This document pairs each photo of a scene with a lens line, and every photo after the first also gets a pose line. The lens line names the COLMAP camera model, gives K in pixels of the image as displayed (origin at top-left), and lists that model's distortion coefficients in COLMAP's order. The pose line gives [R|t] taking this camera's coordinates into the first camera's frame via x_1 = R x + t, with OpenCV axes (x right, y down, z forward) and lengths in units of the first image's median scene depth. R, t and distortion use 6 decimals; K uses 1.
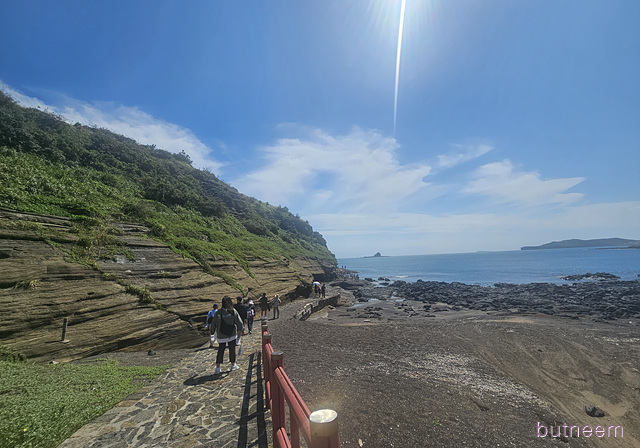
lens RADIAL K [[262.0, 0, 319.5], [0, 262.0, 224.9], [0, 0, 1]] dist [-0.003067, 0.001325]
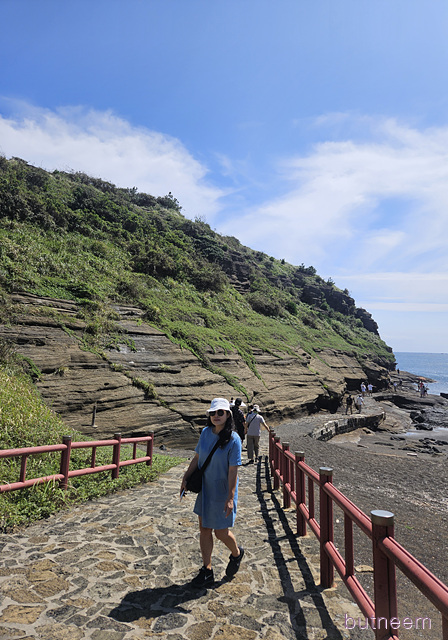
lens RADIAL K [[425.4, 0, 227.3], [0, 425.4, 324.5], [0, 0, 1]] dist [0.092516, -0.002228]
pose [[0.947392, 0.052392, -0.315758, 0.066565], [-0.026756, 0.996023, 0.084989, -0.091781], [0.318954, -0.072069, 0.945026, -0.308702]]
